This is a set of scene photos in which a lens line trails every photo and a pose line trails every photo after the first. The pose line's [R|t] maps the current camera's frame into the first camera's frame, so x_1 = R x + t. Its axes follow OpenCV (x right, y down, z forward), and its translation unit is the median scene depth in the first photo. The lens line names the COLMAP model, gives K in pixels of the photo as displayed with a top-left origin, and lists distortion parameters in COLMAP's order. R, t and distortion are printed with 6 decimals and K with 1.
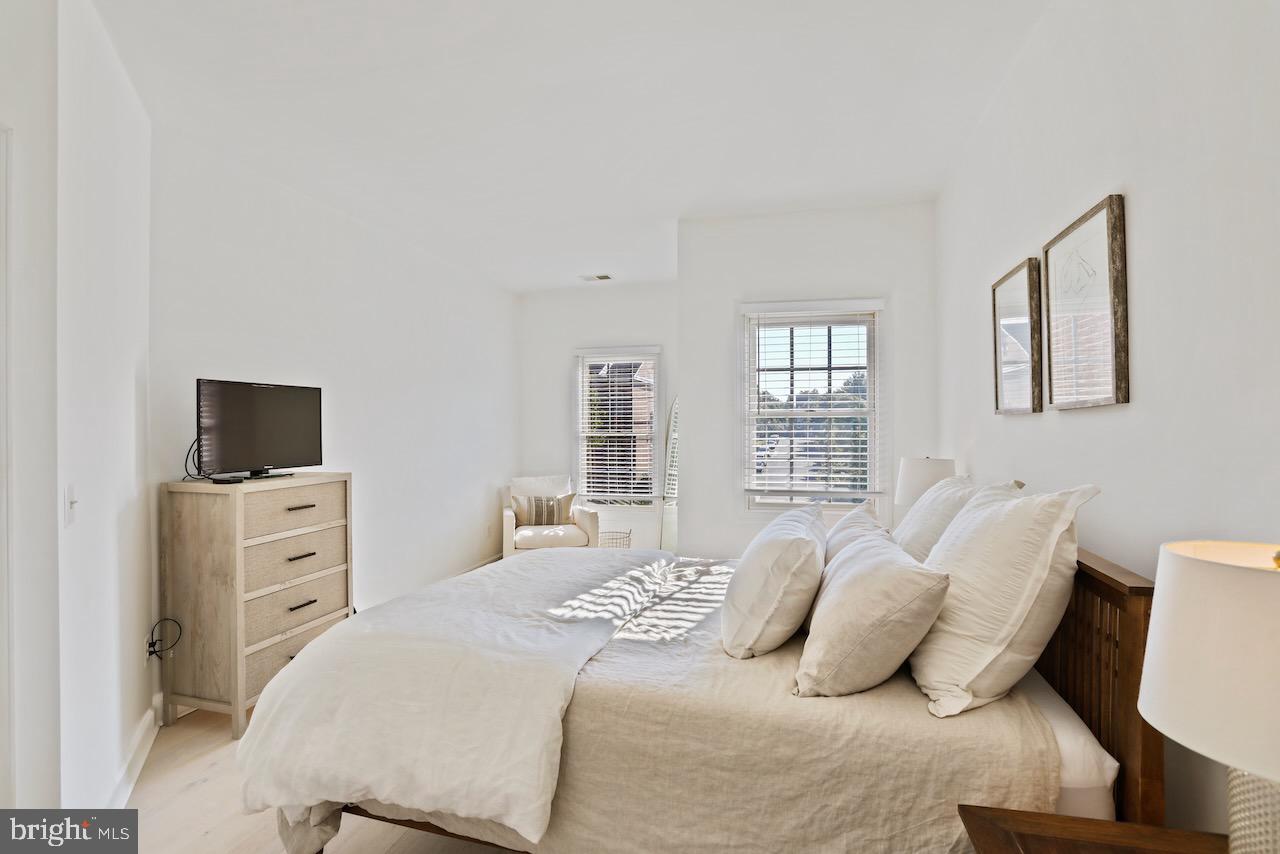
lens RADIAL K [[586.6, 0, 640.5], [0, 586.6, 420.9], [0, 0, 1]] dist [-0.080977, 0.033298]
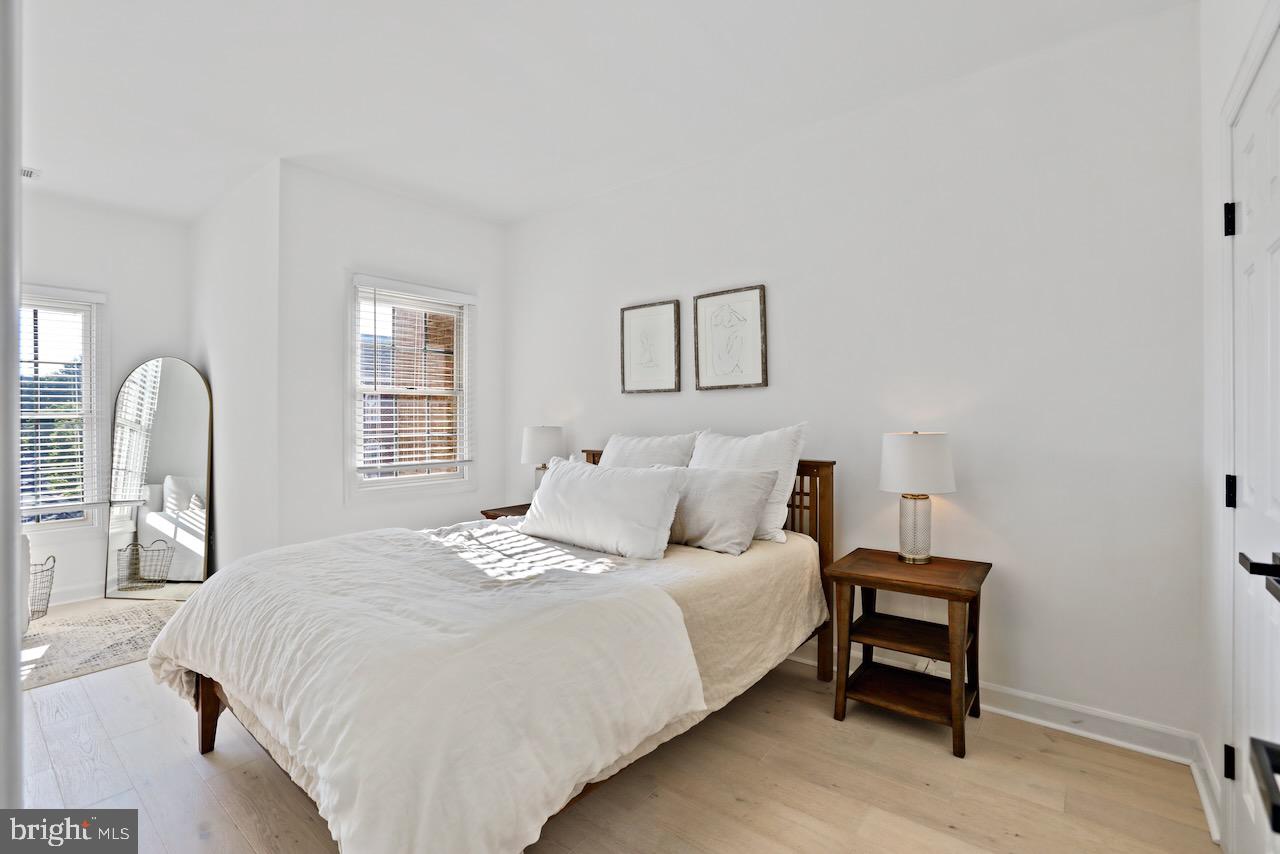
lens RADIAL K [[586.6, 0, 640.5], [0, 586.6, 420.9], [0, 0, 1]] dist [-0.080977, 0.033298]
pose [[0.418580, -0.008043, 0.908144, -0.935569], [-0.004231, 0.999933, 0.010806, 0.054120], [-0.908170, -0.008365, 0.418517, 0.389975]]
